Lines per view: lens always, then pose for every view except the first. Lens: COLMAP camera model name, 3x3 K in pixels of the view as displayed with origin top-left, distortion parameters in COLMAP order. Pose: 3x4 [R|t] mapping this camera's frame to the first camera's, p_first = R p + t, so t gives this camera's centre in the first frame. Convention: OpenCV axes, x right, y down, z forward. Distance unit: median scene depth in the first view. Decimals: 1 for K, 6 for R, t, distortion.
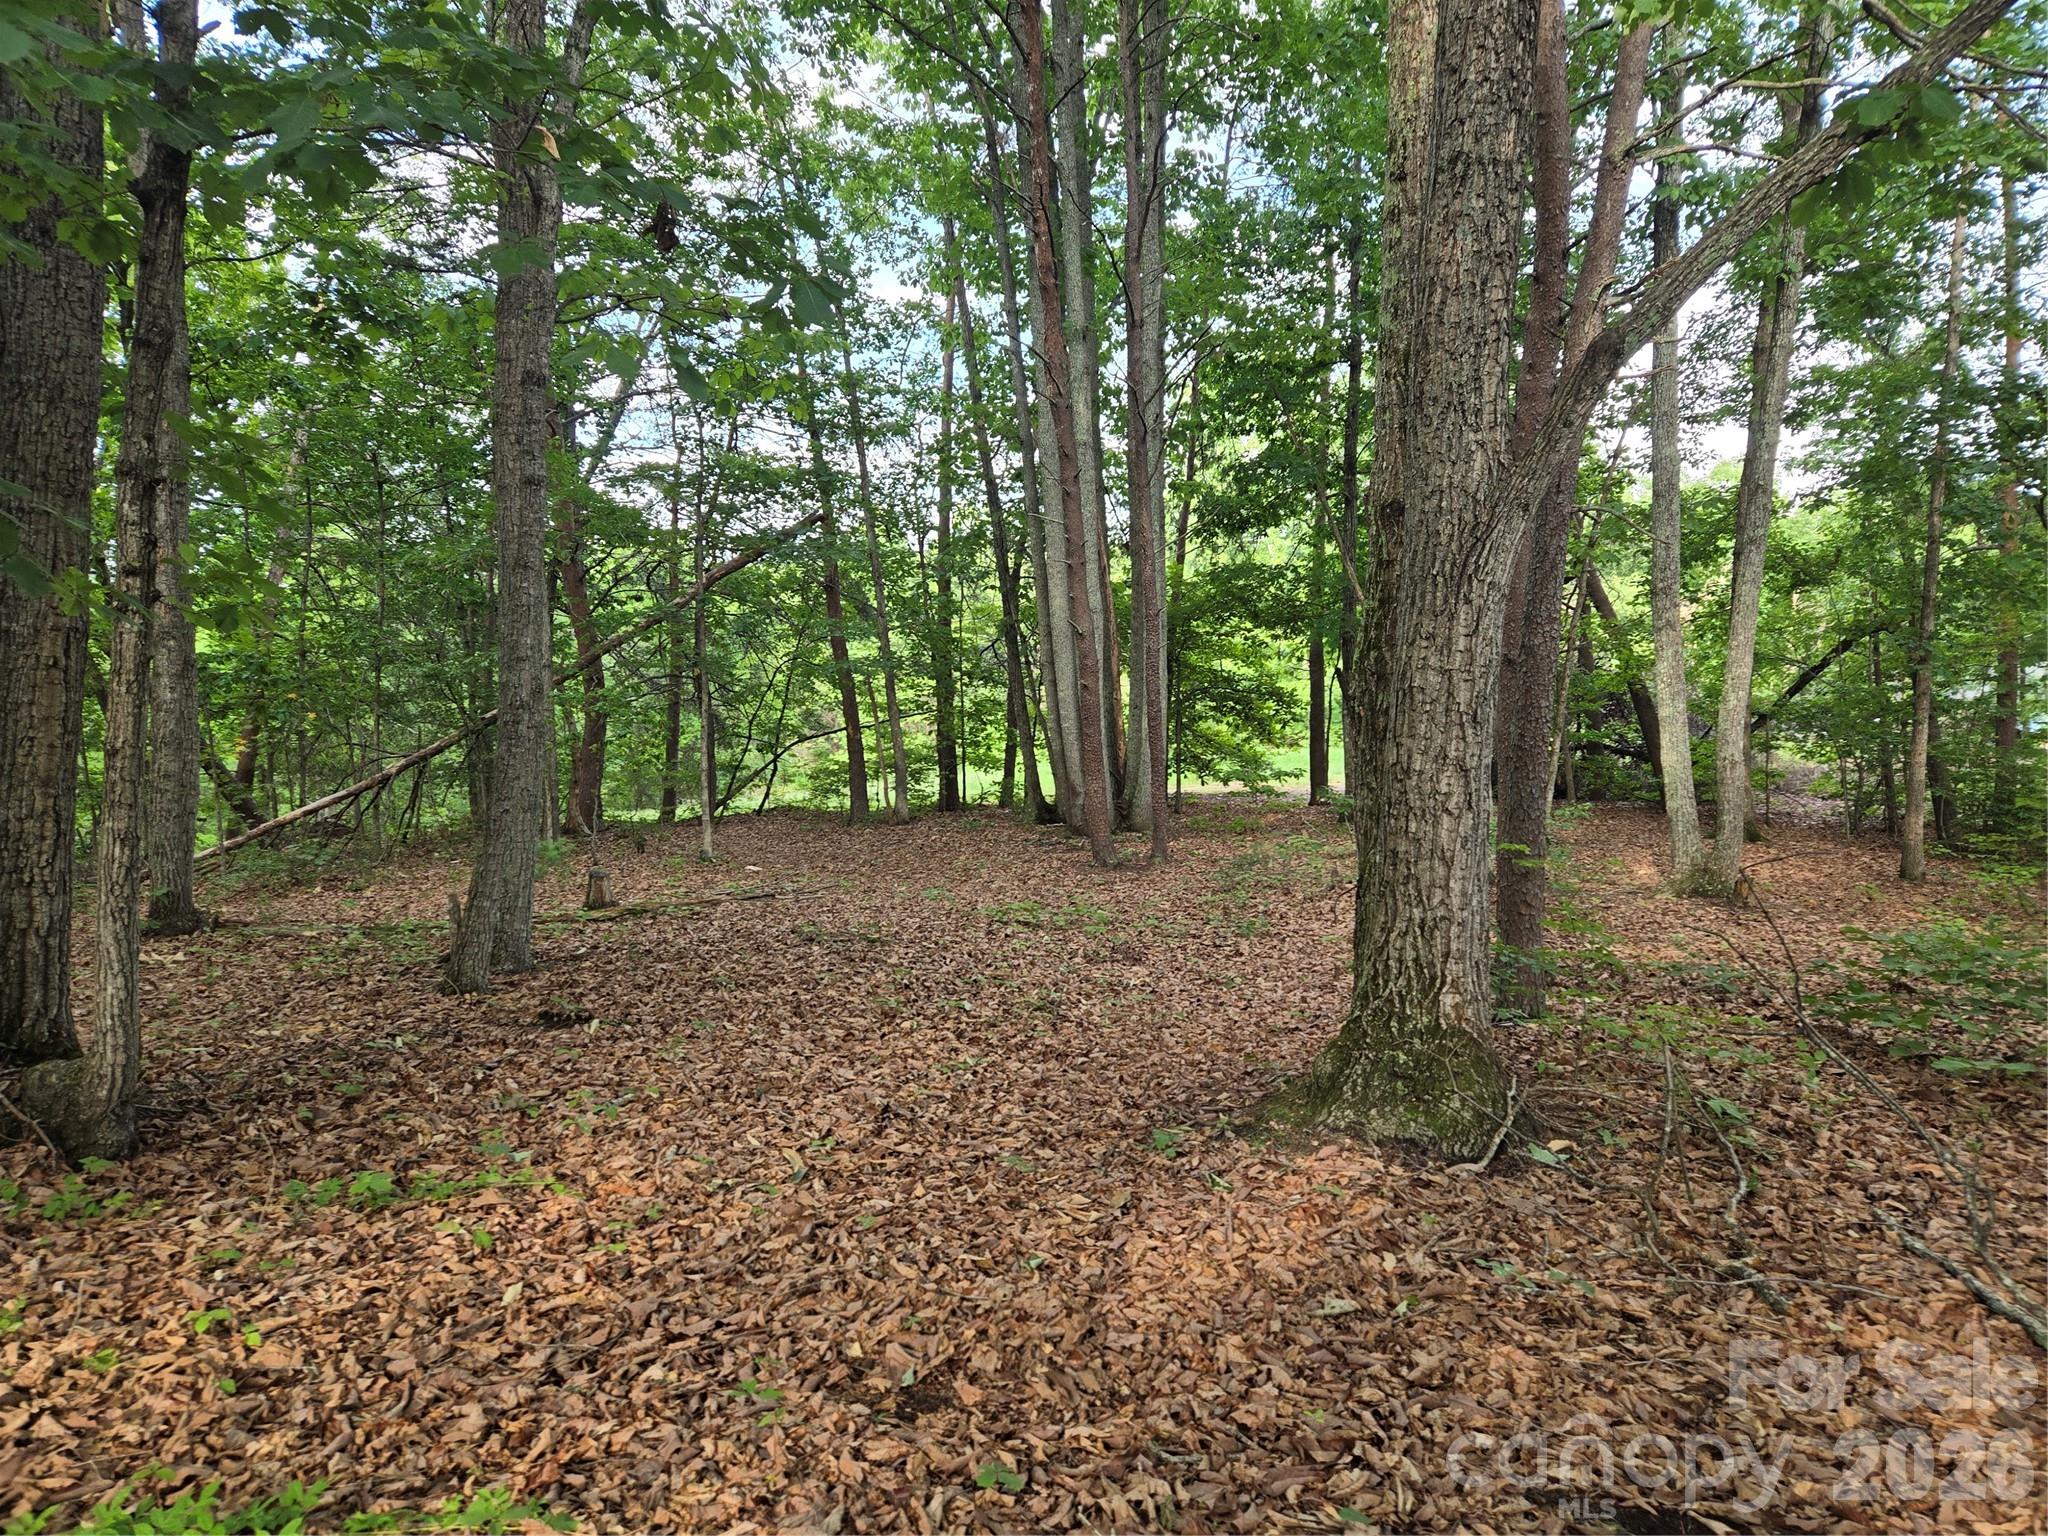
lens RADIAL K [[1243.5, 0, 1018.5], [0, 1243.5, 773.0], [0, 0, 1]] dist [0.078852, -0.037879]
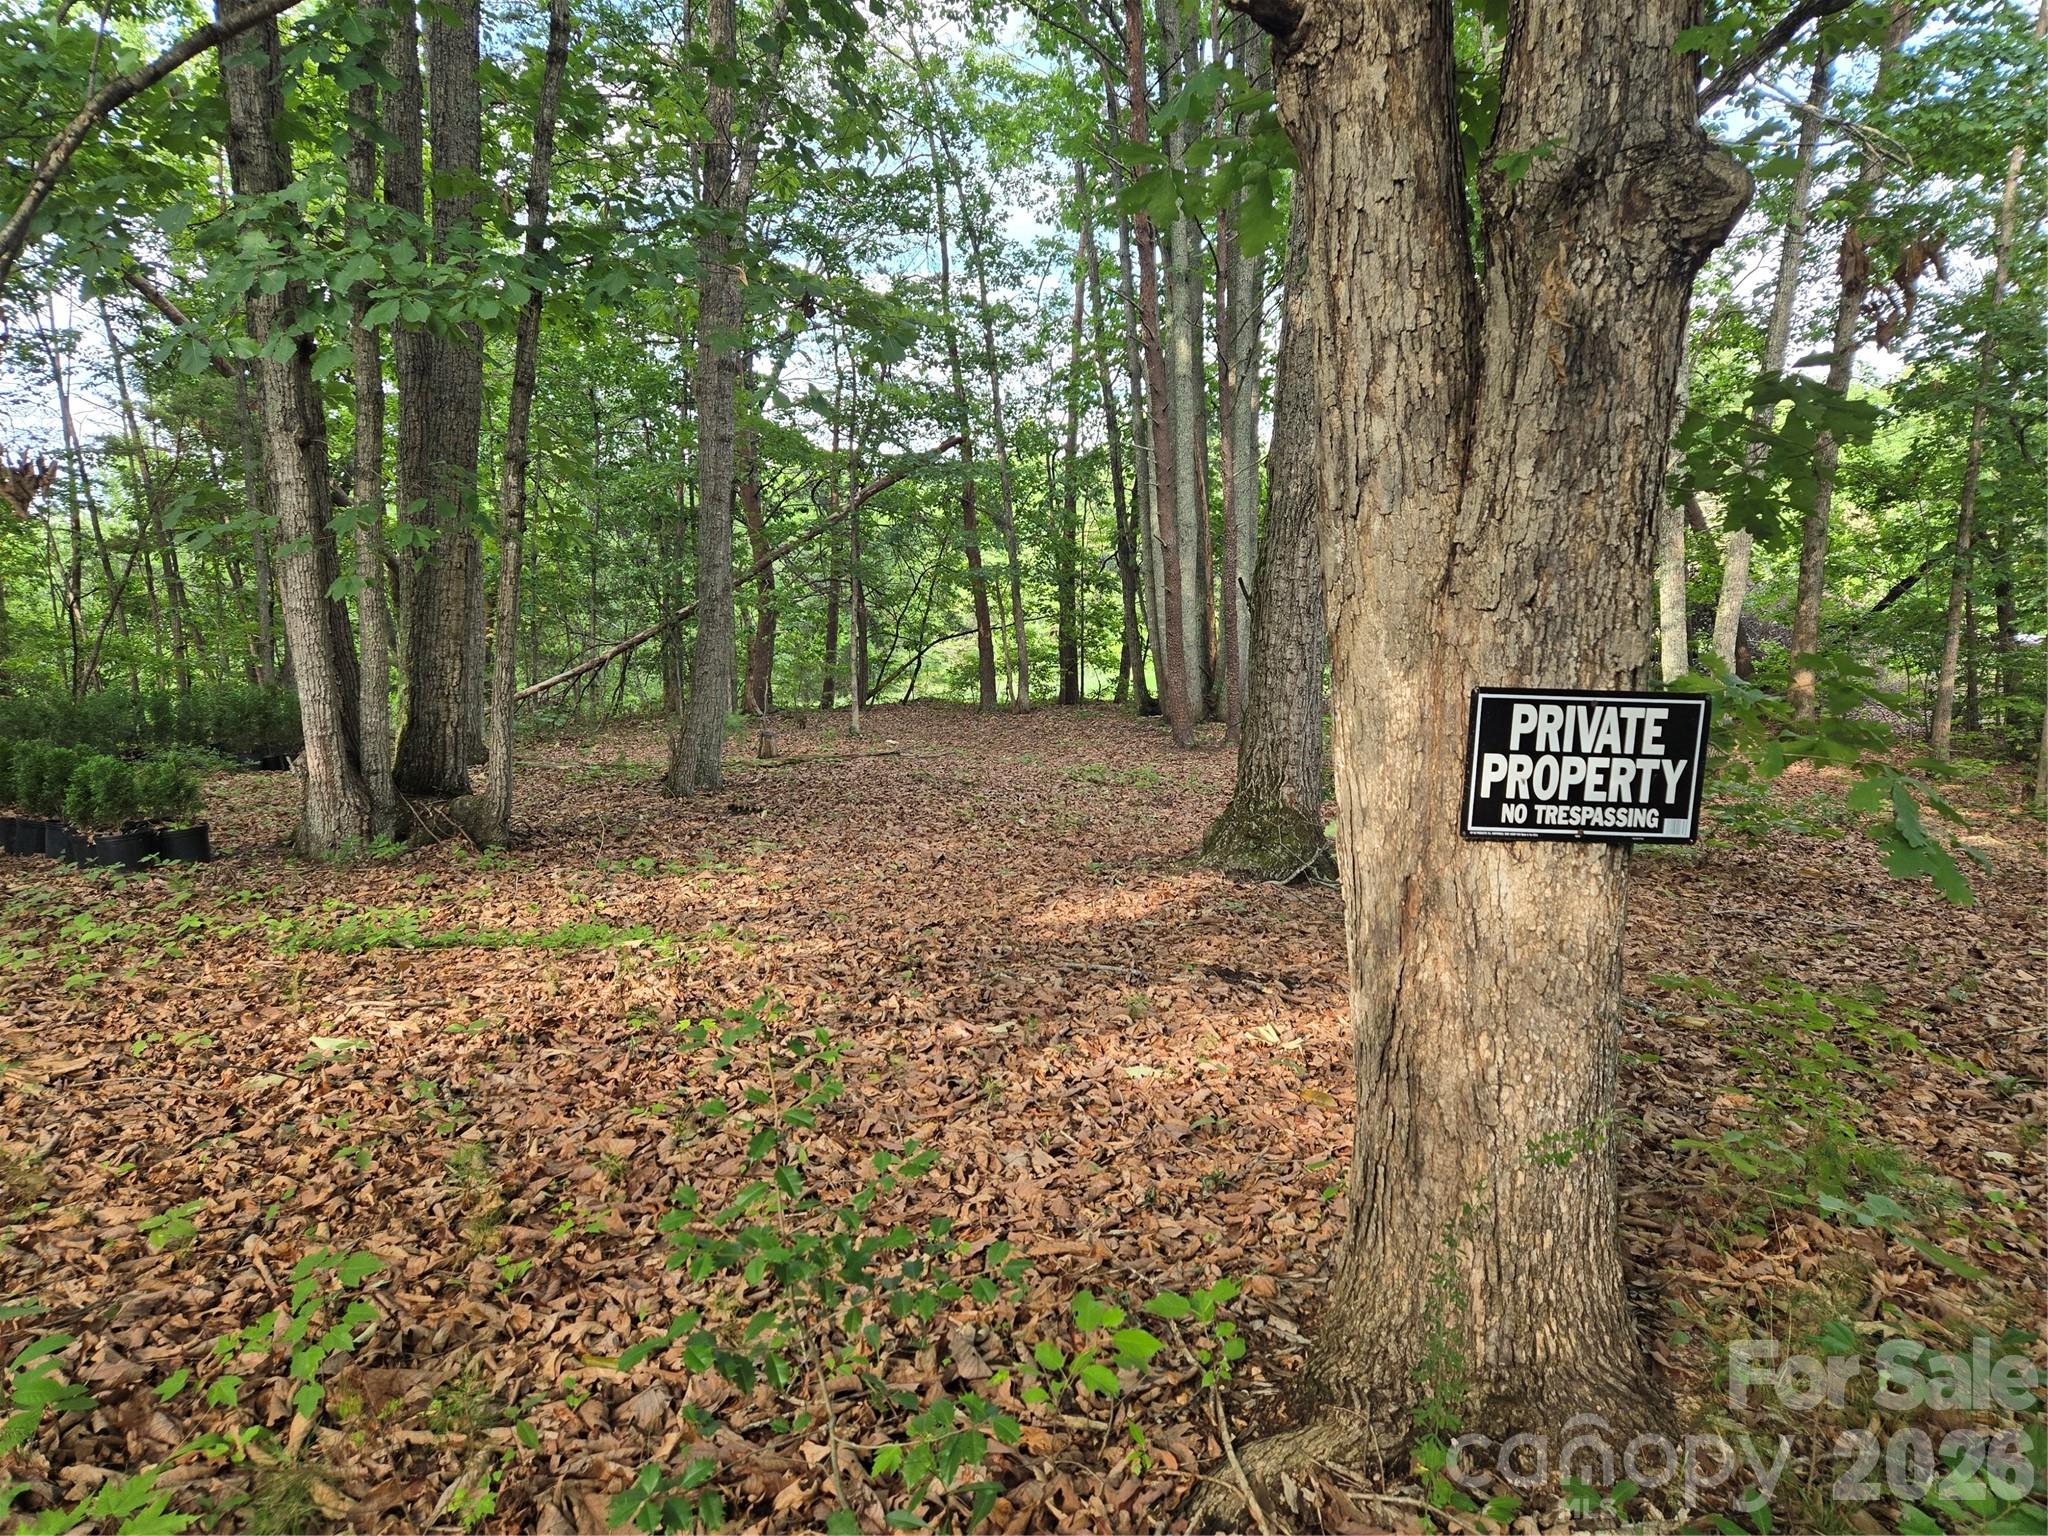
lens RADIAL K [[1243.5, 0, 1018.5], [0, 1243.5, 773.0], [0, 0, 1]] dist [0.078852, -0.037879]
pose [[0.991570, 0.031468, -0.125692, 0.045588], [-0.022277, 0.997019, 0.073869, 0.011111], [0.127642, -0.070446, 0.989315, -0.130945]]
